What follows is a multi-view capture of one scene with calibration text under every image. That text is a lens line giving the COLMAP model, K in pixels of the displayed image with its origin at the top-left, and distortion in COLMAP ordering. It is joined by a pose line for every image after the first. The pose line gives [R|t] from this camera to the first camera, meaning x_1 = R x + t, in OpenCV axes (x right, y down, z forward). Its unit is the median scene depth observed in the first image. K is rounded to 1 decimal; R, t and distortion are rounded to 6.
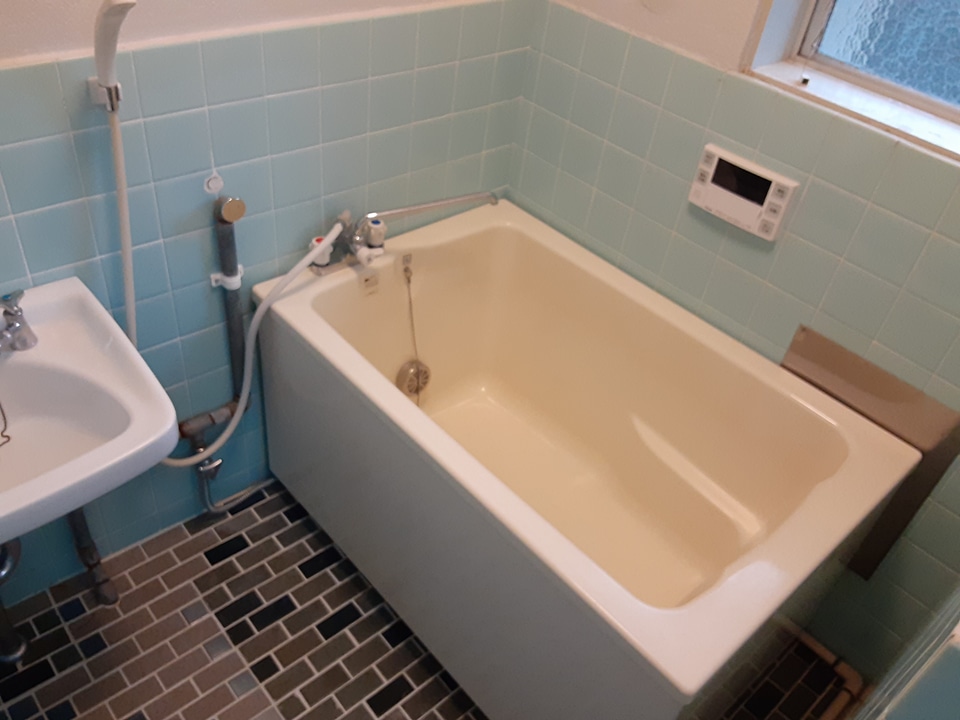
lens RADIAL K [[786.4, 0, 480.0], [0, 786.4, 360.0], [0, 0, 1]] dist [0.103765, -0.177467]
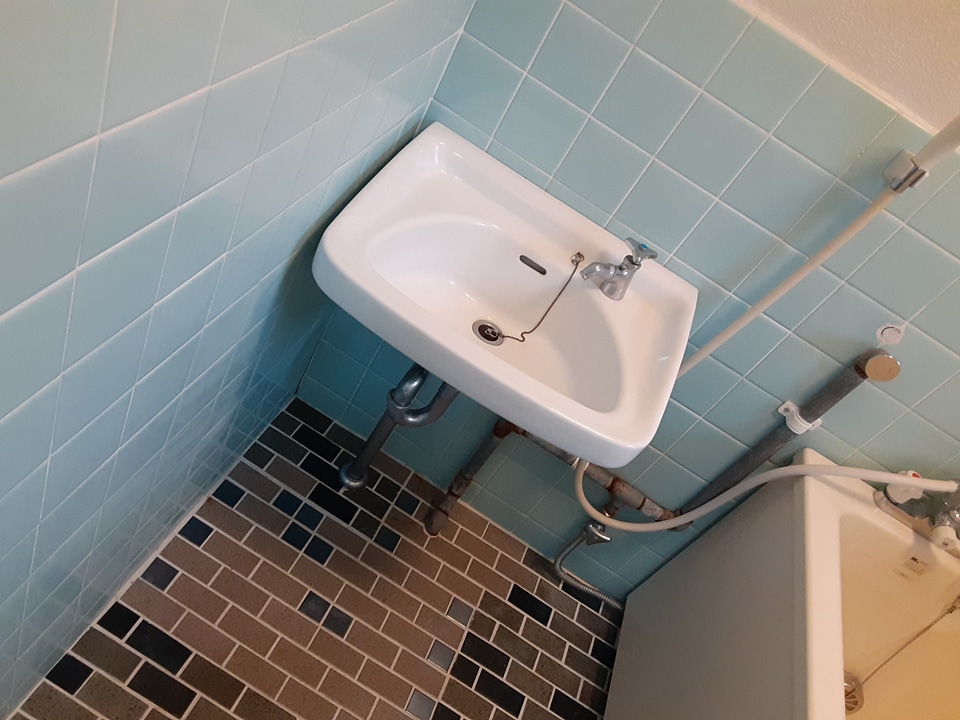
lens RADIAL K [[772.1, 0, 468.3], [0, 772.1, 363.3], [0, 0, 1]] dist [0.110867, -0.181915]
pose [[0.456153, 0.687843, -0.564620, -0.047351], [-0.804472, 0.589990, 0.068821, 0.083033], [0.380459, 0.422828, 0.822476, 0.155674]]
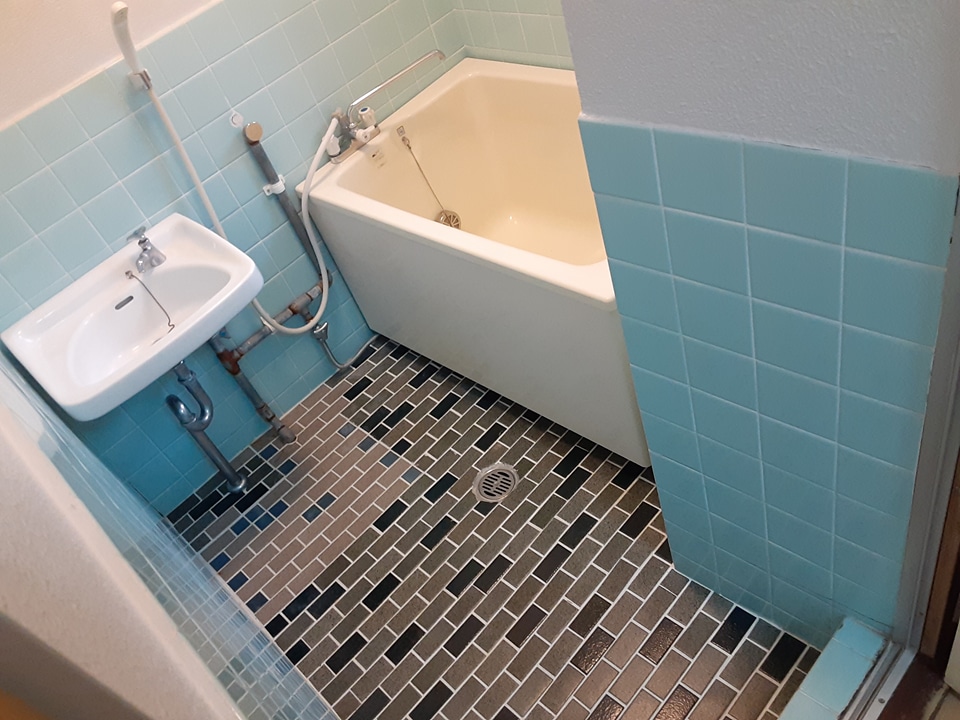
lens RADIAL K [[772.1, 0, 468.3], [0, 772.1, 363.3], [0, 0, 1]] dist [0.110867, -0.181915]
pose [[0.916629, -0.324213, -0.233832, 0.200617], [0.340100, 0.939911, 0.029995, 0.250127], [0.210056, -0.107020, 0.971814, -0.272058]]
